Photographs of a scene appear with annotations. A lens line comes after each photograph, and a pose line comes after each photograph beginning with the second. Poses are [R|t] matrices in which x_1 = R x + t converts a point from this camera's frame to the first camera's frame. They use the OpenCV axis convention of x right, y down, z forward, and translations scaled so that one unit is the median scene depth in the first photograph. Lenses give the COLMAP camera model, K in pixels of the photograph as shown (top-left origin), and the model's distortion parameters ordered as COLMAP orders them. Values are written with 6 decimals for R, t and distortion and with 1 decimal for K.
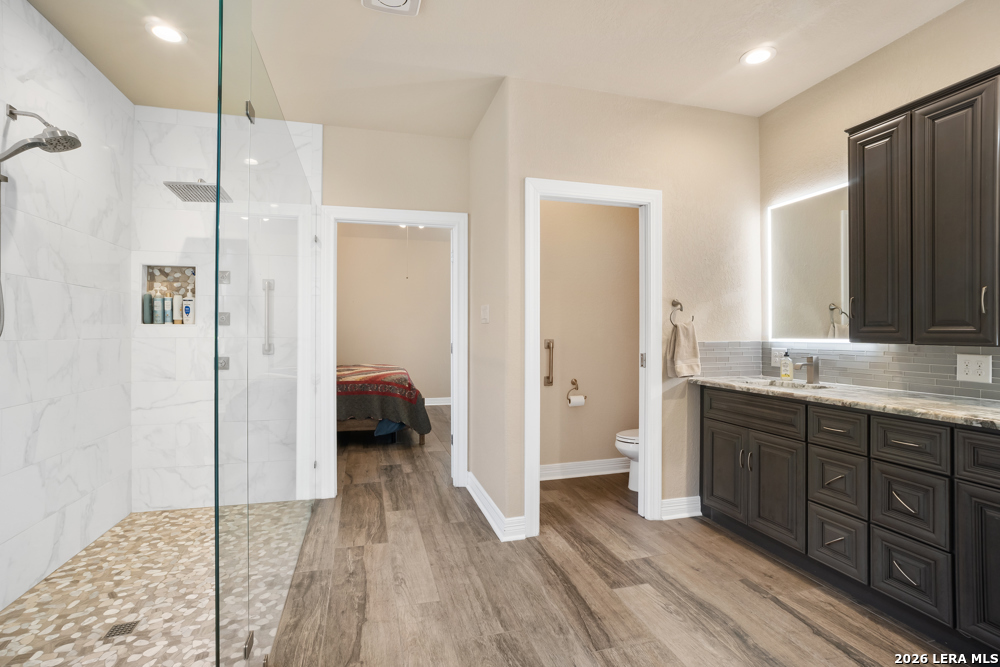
lens RADIAL K [[462.9, 0, 500.0], [0, 462.9, 333.5], [0, 0, 1]] dist [-0.004789, 0.000463]
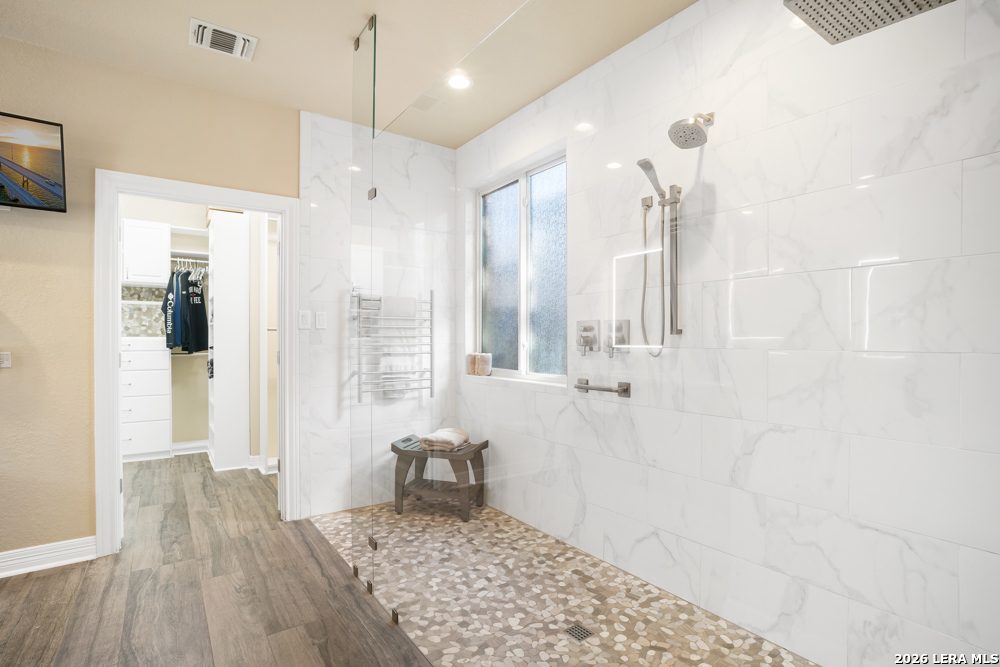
lens RADIAL K [[469.1, 0, 477.4], [0, 469.1, 337.8], [0, 0, 1]] dist [-0.025502, 0.000132]
pose [[-0.949681, 0.001924, -0.313214, -0.277887], [0.003312, 0.999987, -0.003899, -0.005829], [0.313203, -0.004740, -0.949675, 1.846527]]
